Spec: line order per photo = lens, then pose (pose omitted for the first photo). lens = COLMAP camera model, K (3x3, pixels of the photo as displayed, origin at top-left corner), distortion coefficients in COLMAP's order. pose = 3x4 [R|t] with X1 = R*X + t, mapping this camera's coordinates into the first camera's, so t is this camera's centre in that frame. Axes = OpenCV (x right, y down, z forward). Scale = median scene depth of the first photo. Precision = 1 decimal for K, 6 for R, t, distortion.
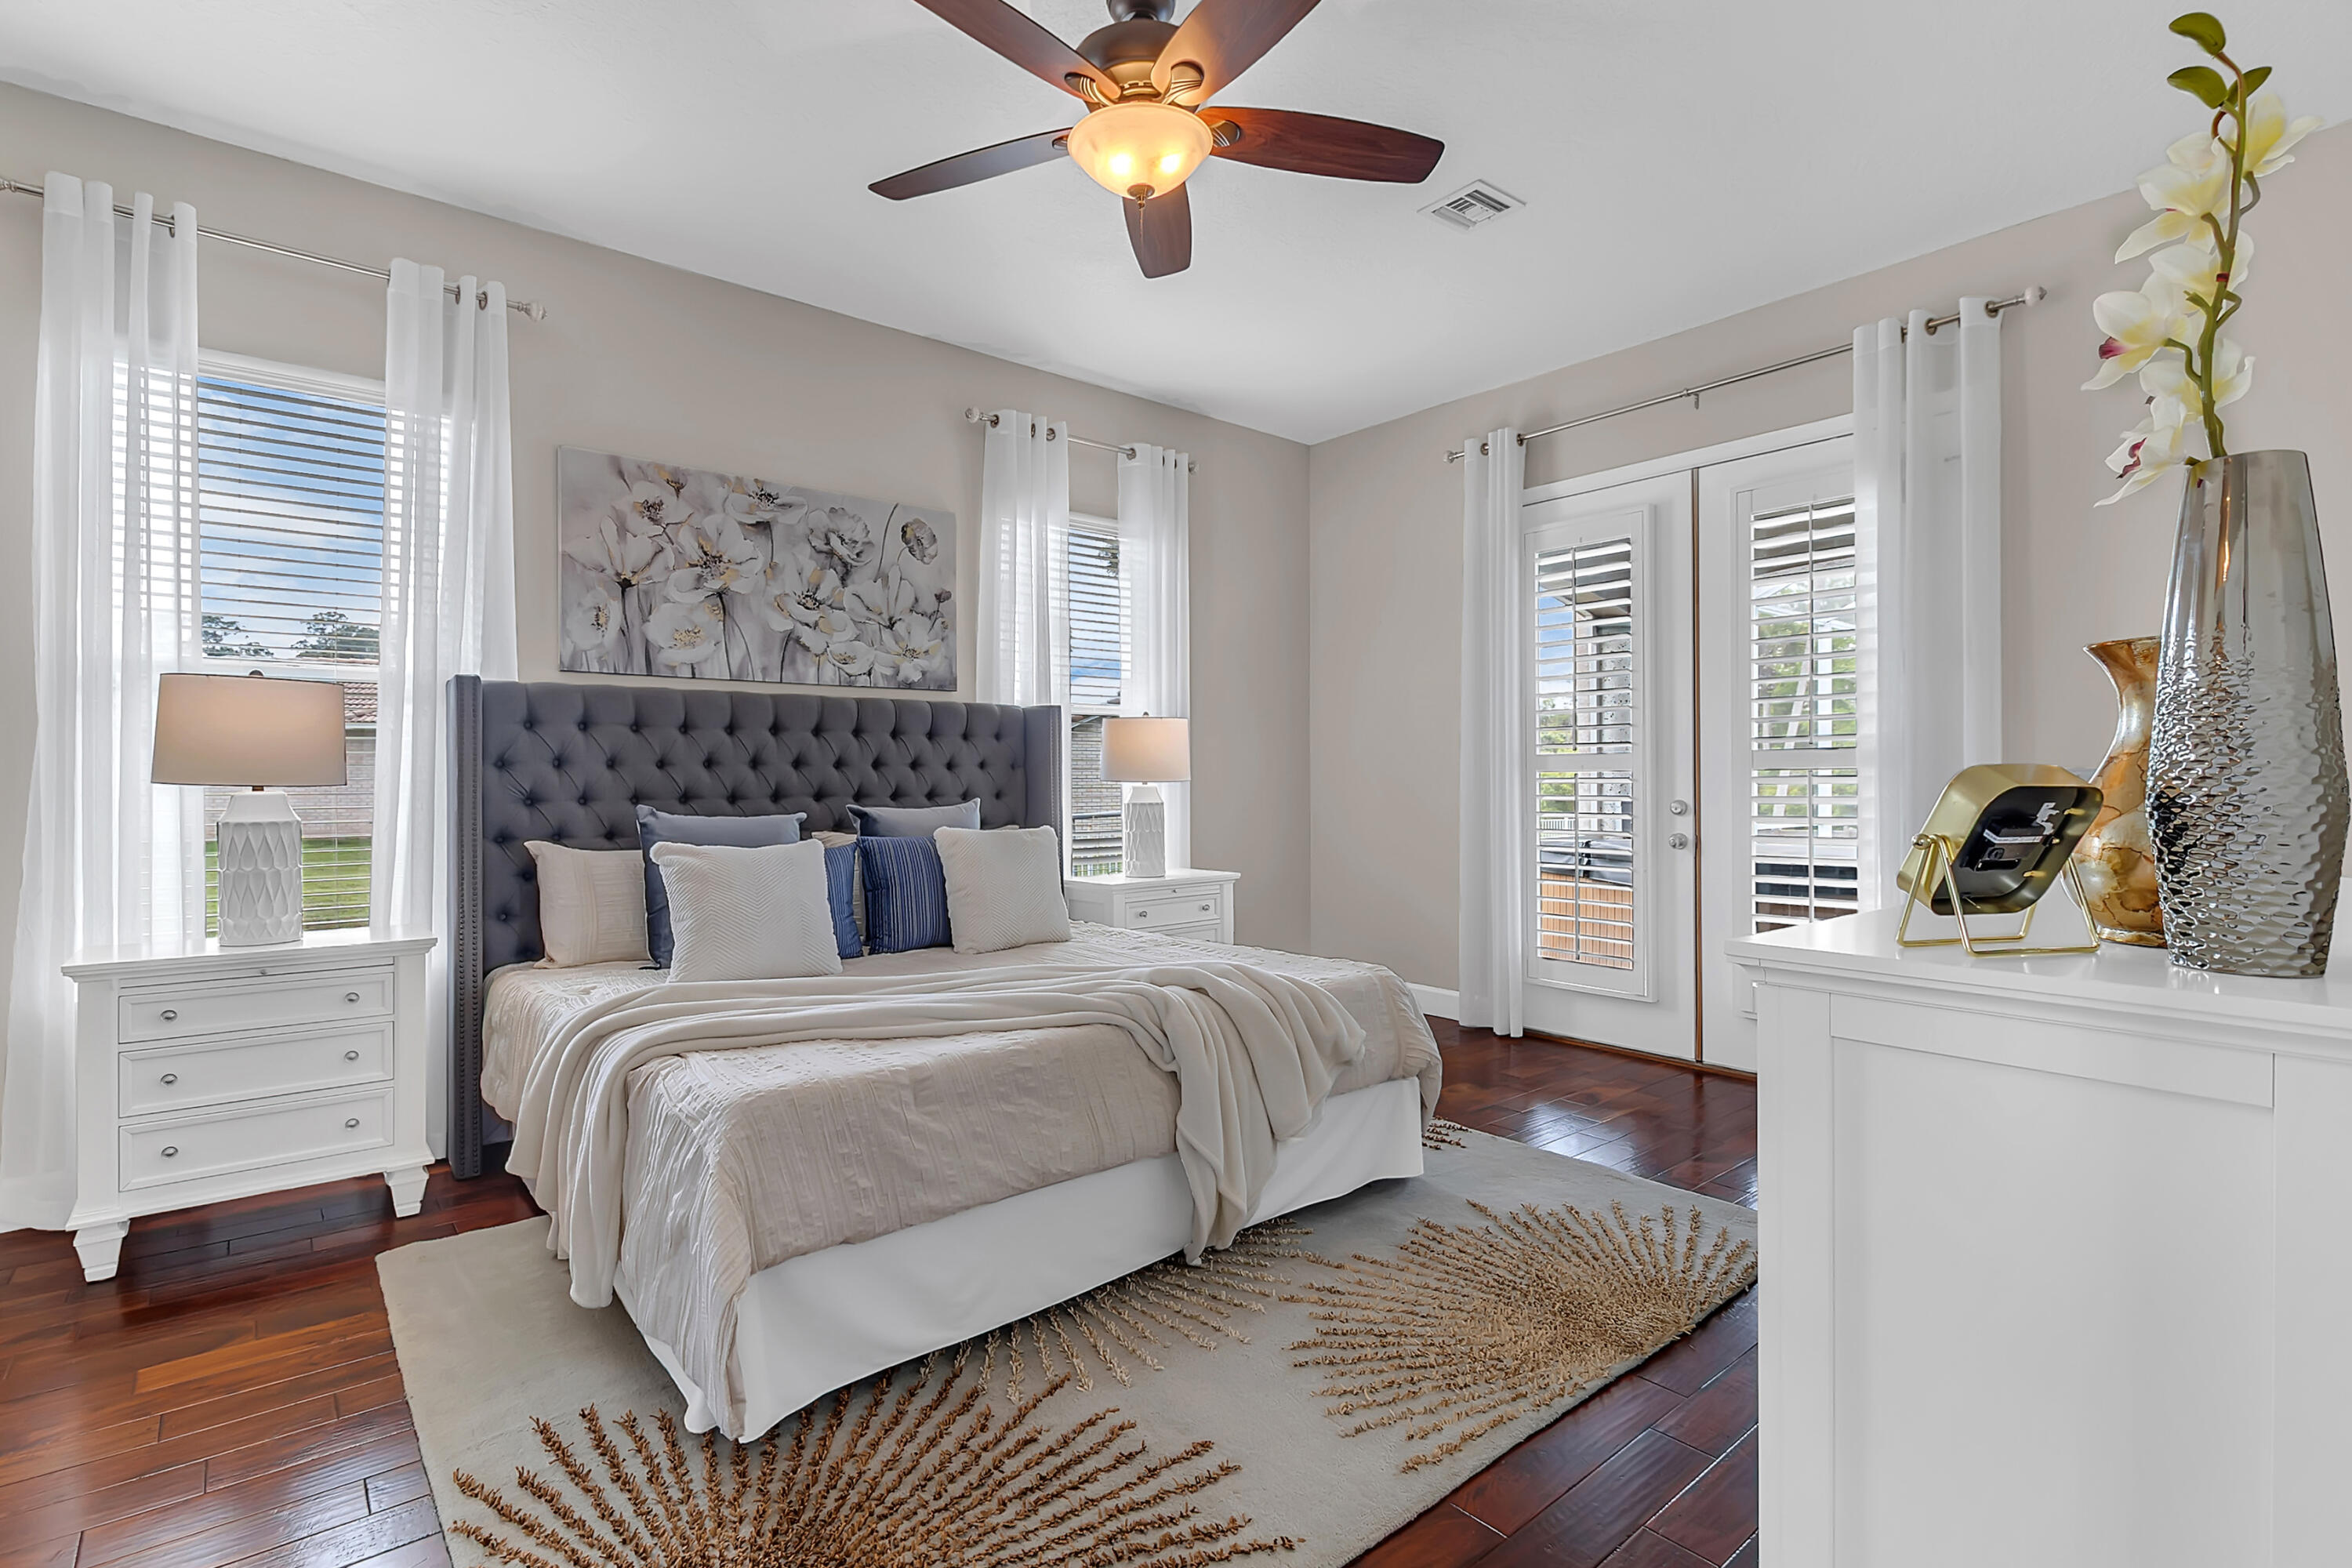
lens RADIAL K [[1102.7, 0, 1166.5], [0, 1102.7, 786.4], [0, 0, 1]] dist [0.017980, -0.015975]
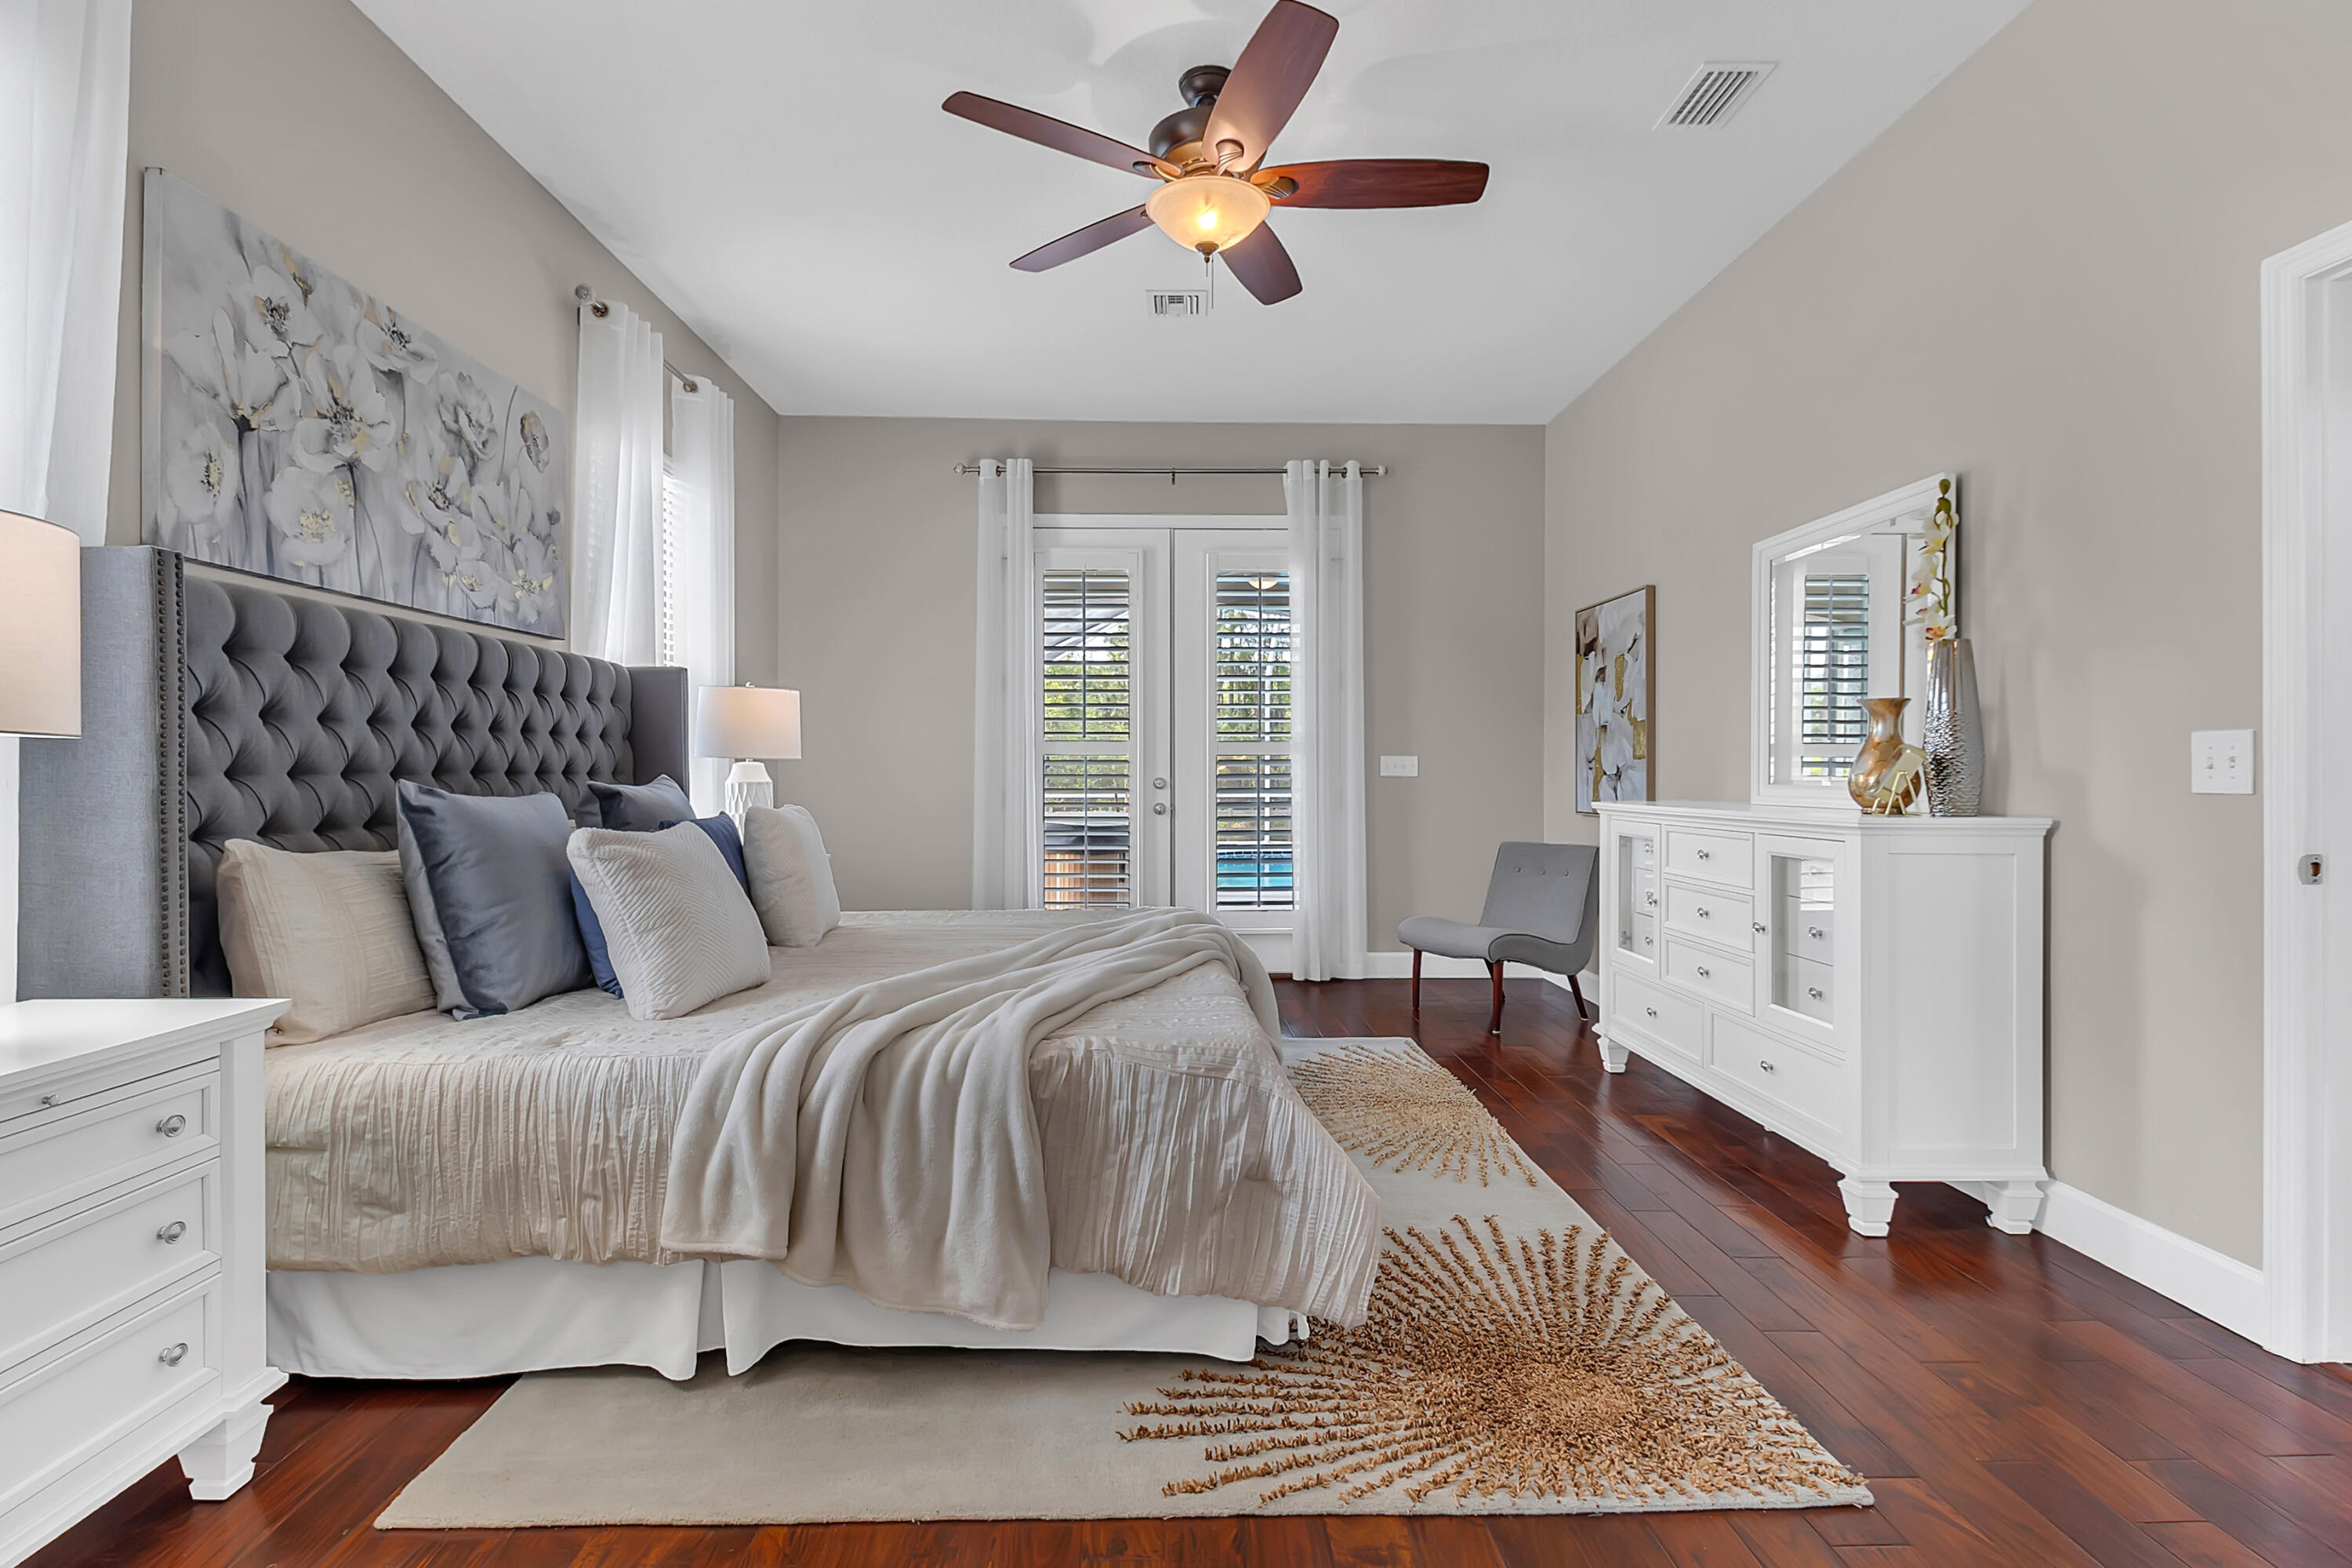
lens RADIAL K [[1102.7, 0, 1166.5], [0, 1102.7, 786.4], [0, 0, 1]] dist [0.017980, -0.015975]
pose [[0.617531, -0.006890, 0.786516, -0.626280], [0.003065, 0.999975, 0.006353, 0.015969], [-0.786541, -0.001512, 0.617537, 0.201622]]
